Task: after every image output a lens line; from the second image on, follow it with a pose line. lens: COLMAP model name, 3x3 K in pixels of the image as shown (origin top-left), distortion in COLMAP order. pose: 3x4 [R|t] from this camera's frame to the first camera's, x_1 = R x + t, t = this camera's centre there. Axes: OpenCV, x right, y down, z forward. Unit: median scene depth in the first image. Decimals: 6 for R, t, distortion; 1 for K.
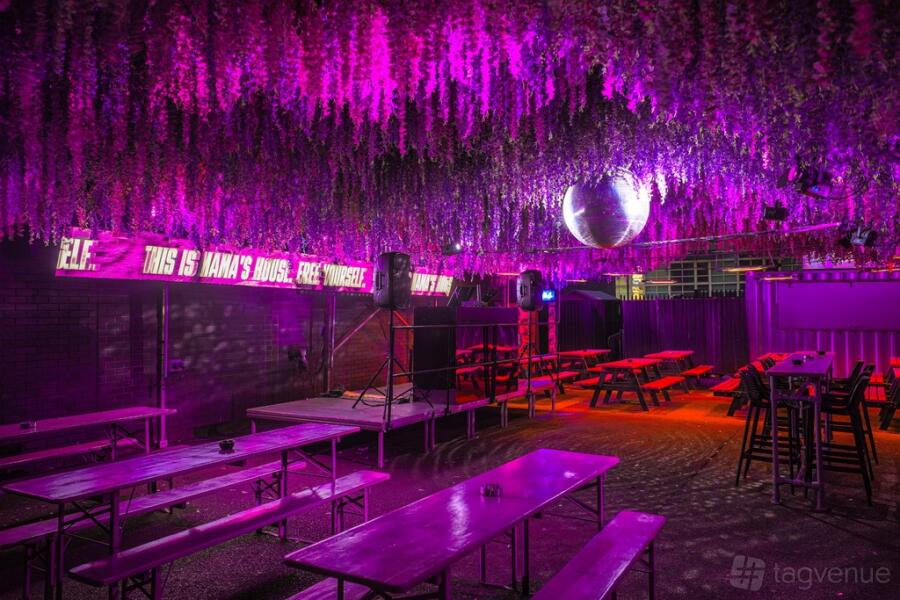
lens RADIAL K [[656.9, 0, 443.1], [0, 656.9, 293.9], [0, 0, 1]] dist [-0.007682, 0.002063]
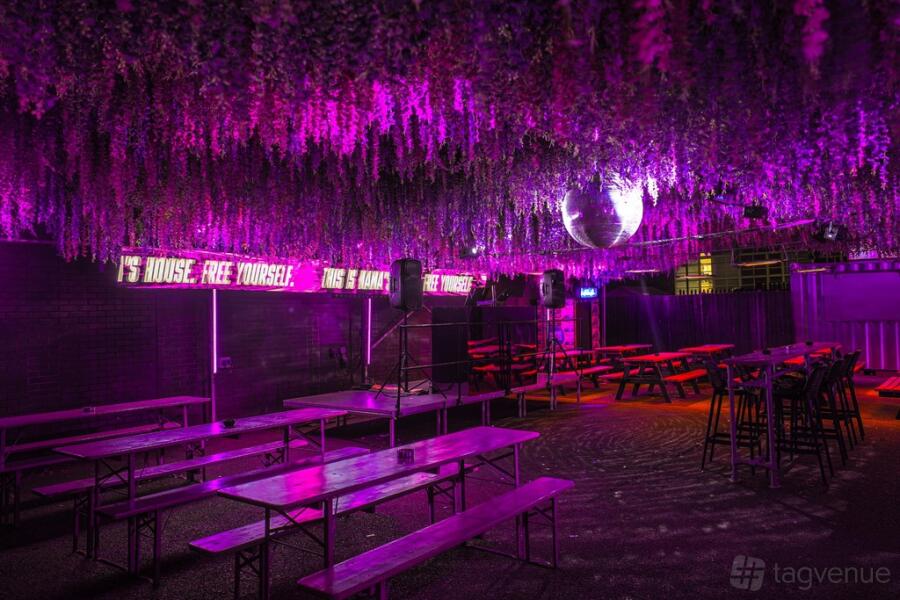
lens RADIAL K [[656.9, 0, 443.1], [0, 656.9, 293.9], [0, 0, 1]] dist [-0.007682, 0.002063]
pose [[0.992147, -0.022911, -0.122961, 0.124008], [0.023123, 0.999733, 0.000296, -0.002695], [0.122921, -0.003137, 0.992412, -0.098563]]
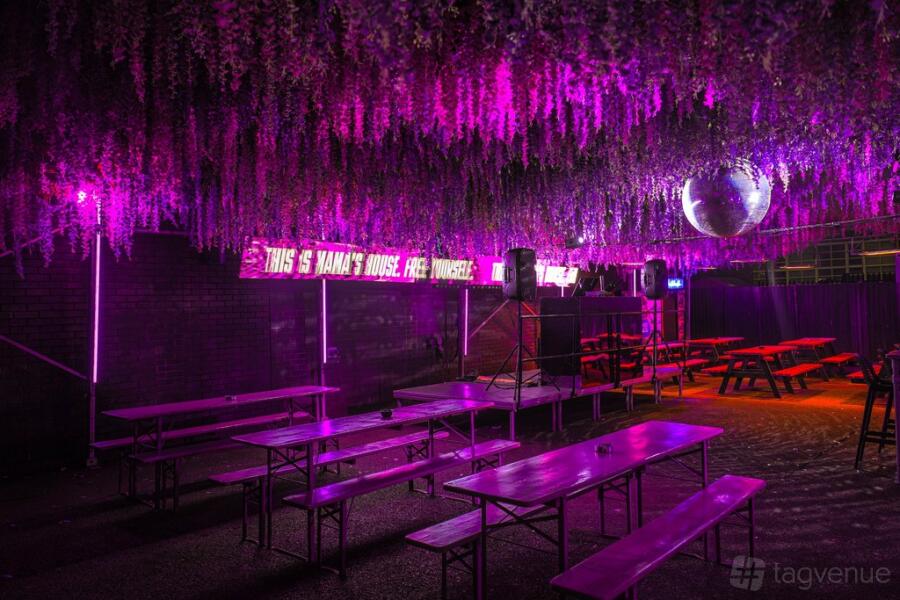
lens RADIAL K [[656.9, 0, 443.1], [0, 656.9, 293.9], [0, 0, 1]] dist [-0.007682, 0.002063]
pose [[0.980935, -0.019876, -0.193315, 0.009000], [0.022545, 0.999678, 0.011617, -0.003287], [0.193022, -0.015754, 0.981068, -0.098973]]
